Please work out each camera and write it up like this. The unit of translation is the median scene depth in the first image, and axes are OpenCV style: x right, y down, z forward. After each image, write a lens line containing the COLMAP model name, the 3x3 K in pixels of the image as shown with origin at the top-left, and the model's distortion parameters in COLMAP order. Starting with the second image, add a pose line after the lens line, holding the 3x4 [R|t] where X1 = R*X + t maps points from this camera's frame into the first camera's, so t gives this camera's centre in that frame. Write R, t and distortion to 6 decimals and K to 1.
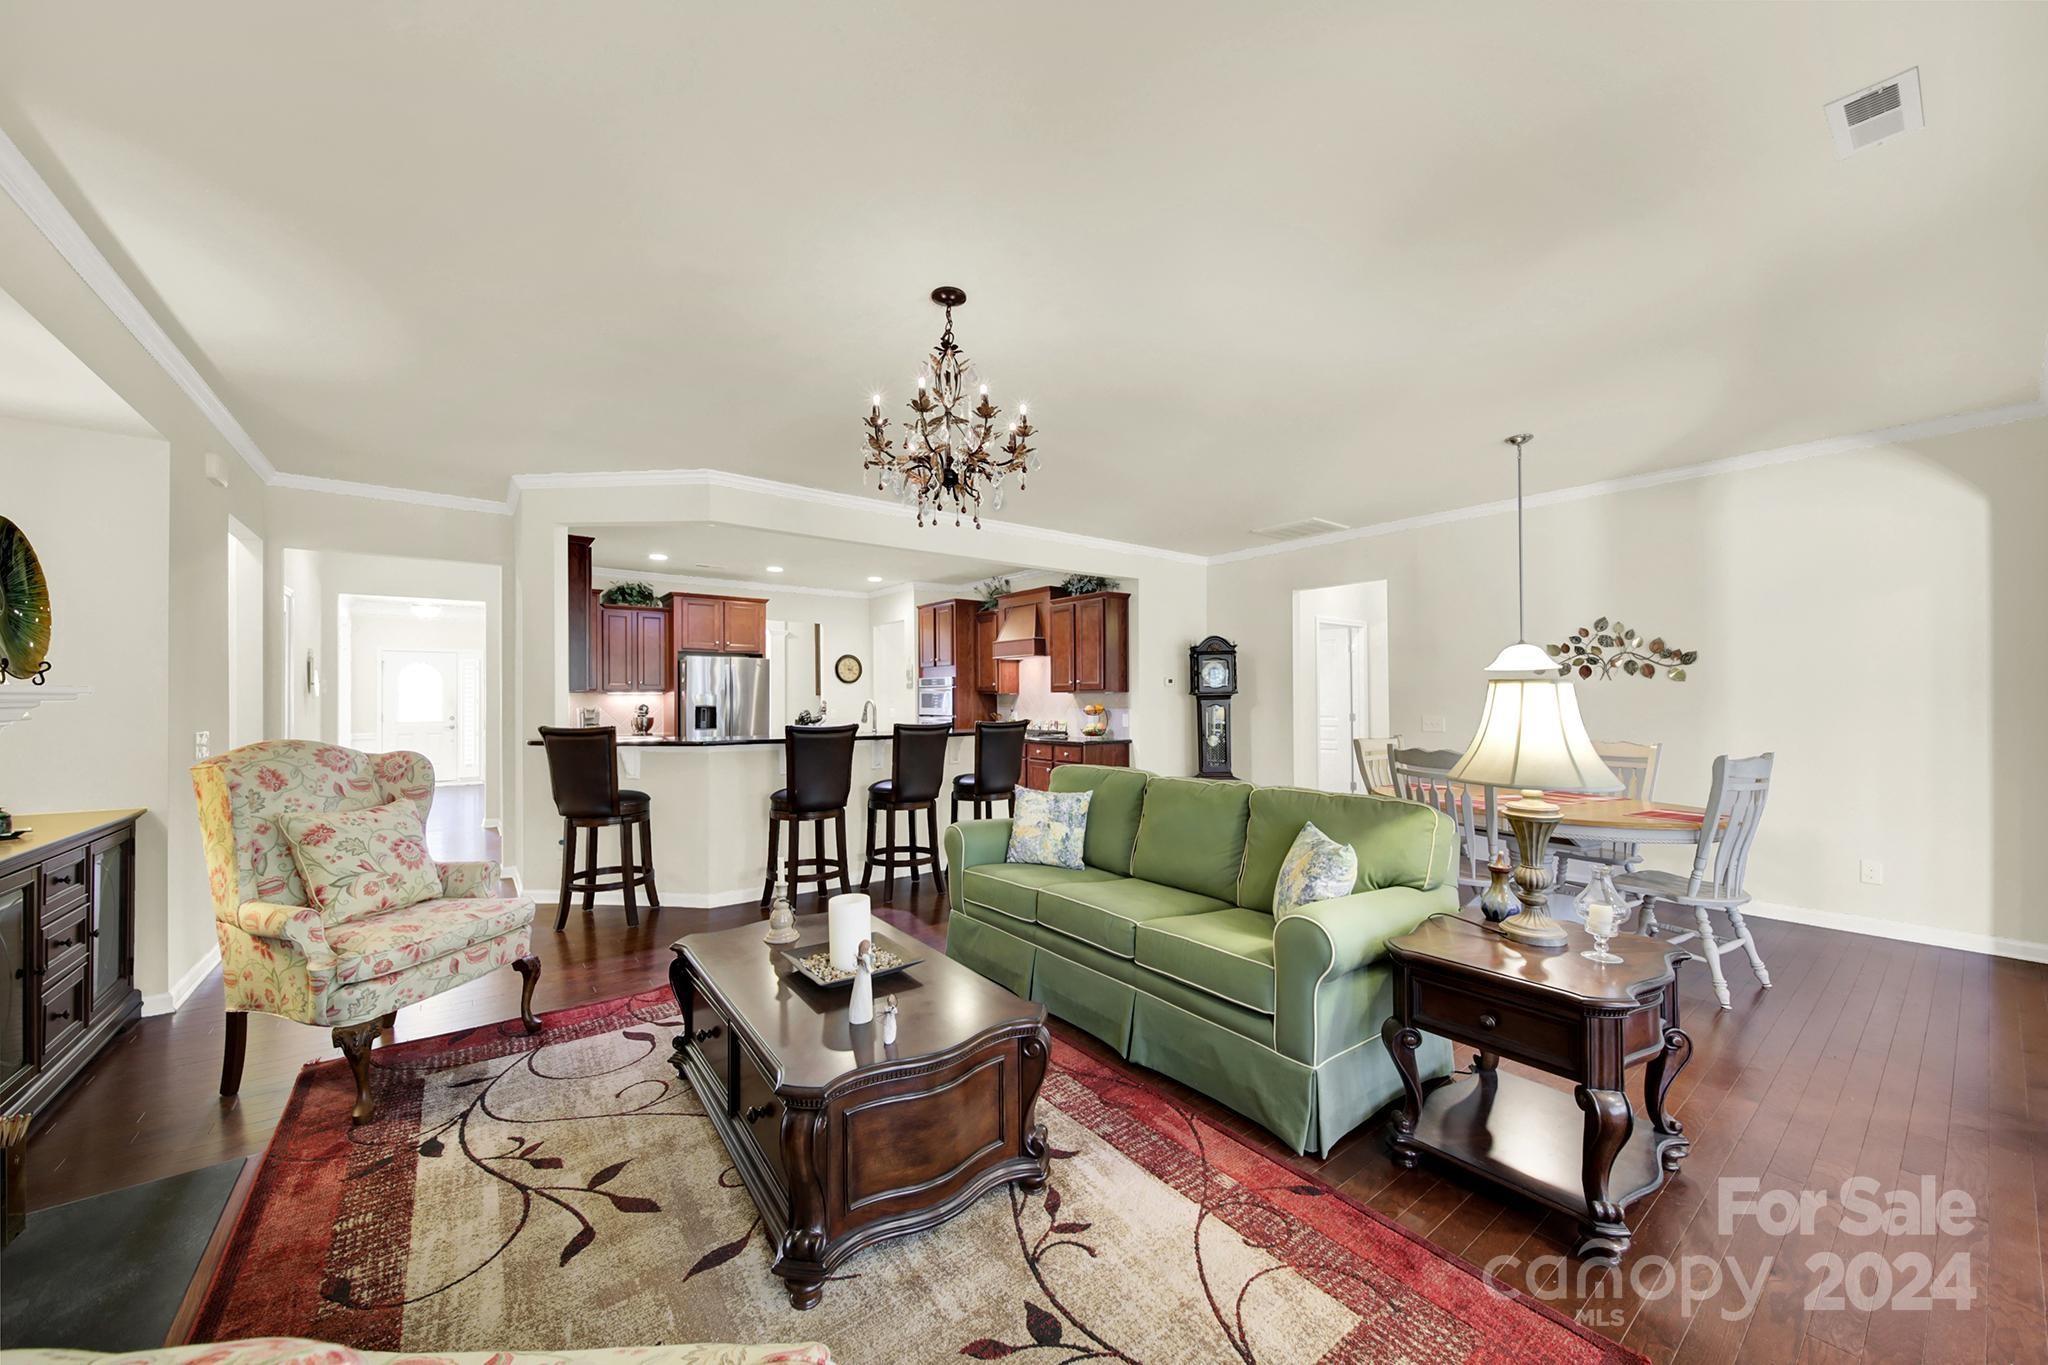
lens RADIAL K [[773.1, 0, 1080.7], [0, 773.1, 689.1], [0, 0, 1]] dist [0.000051, -0.000008]
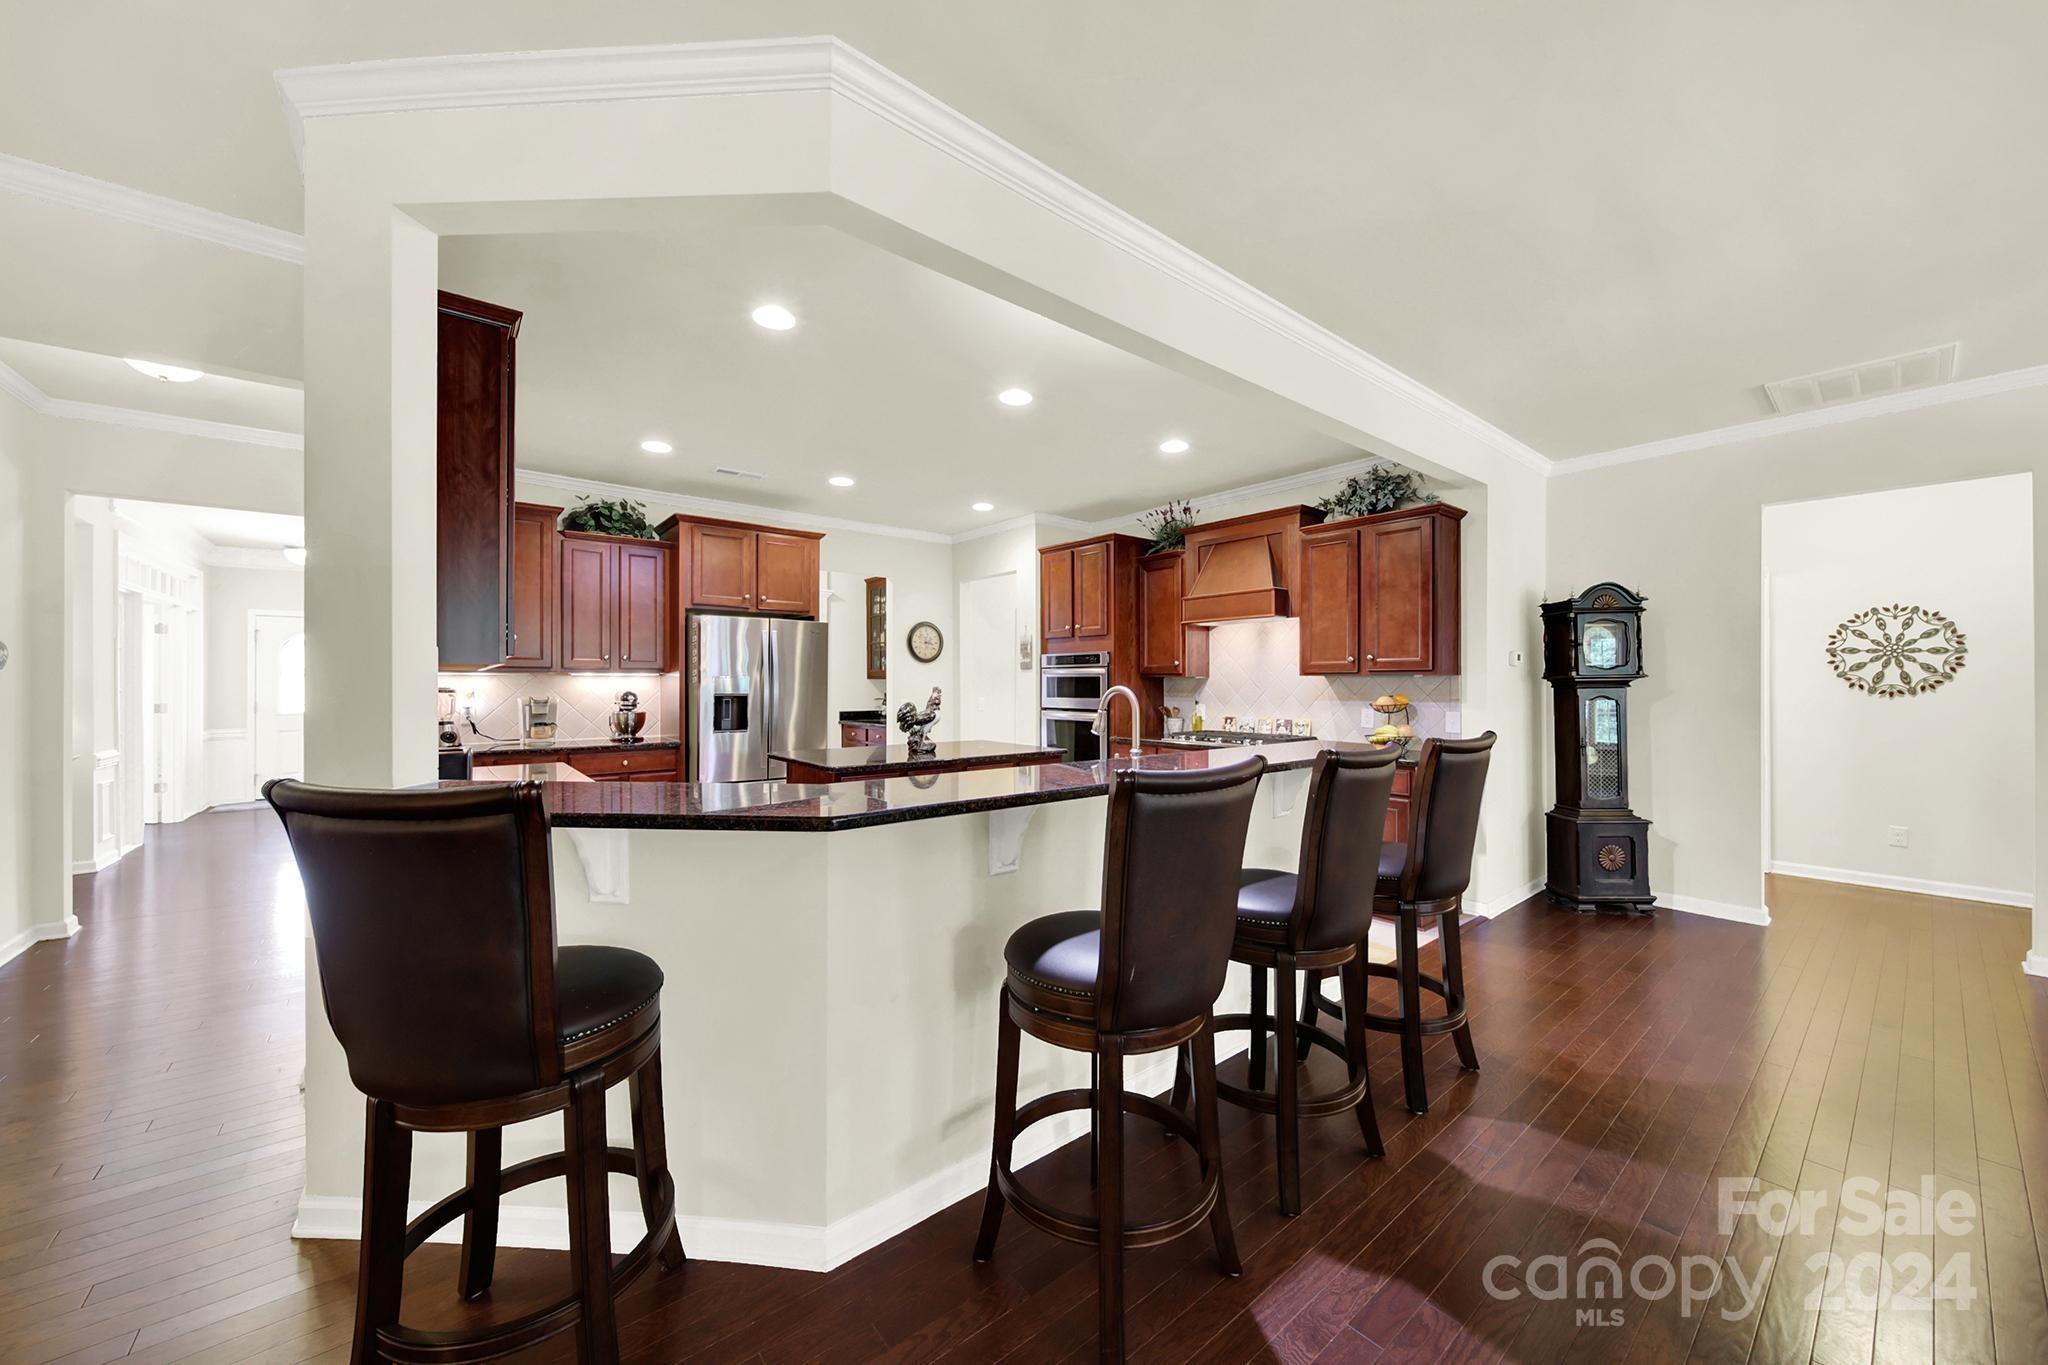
lens RADIAL K [[755.9, 0, 1100.2], [0, 755.9, 677.3], [0, 0, 1]] dist [-0.001739, -0.000211]
pose [[0.998847, 0.004646, 0.047792, -0.246233], [-0.004760, 0.999986, 0.002274, 0.005468], [-0.047781, -0.002499, 0.998855, 0.426879]]
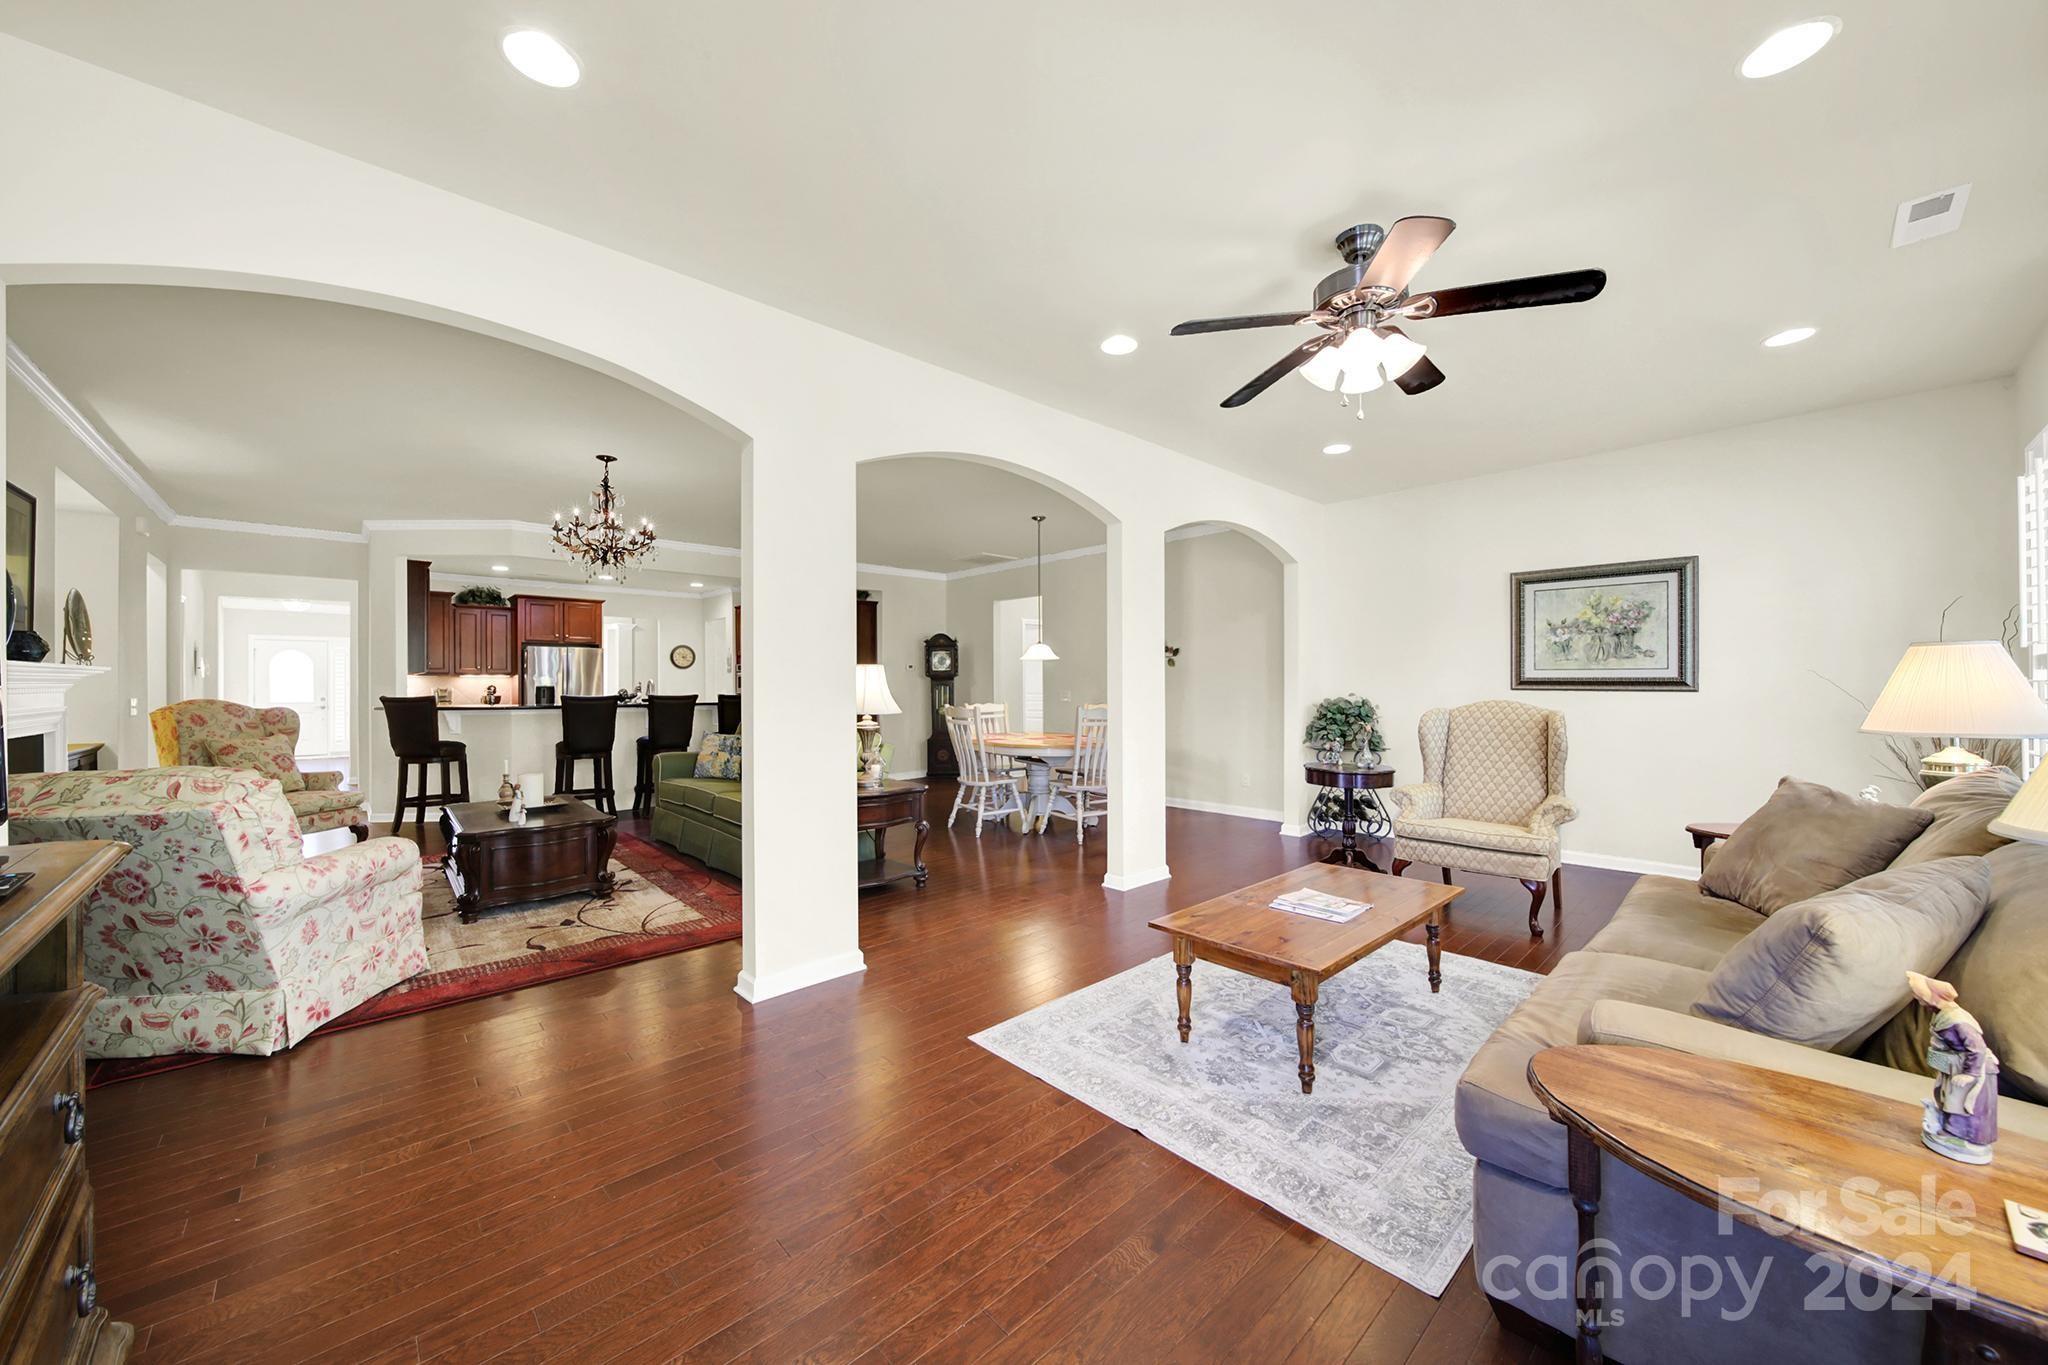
lens RADIAL K [[755.9, 0, 1100.2], [0, 755.9, 677.3], [0, 0, 1]] dist [-0.001739, -0.000211]
pose [[0.993624, -0.000655, 0.112738, 0.311321], [0.000443, 0.999998, 0.001909, 0.005862], [-0.112739, -0.001847, 0.993623, -0.362895]]
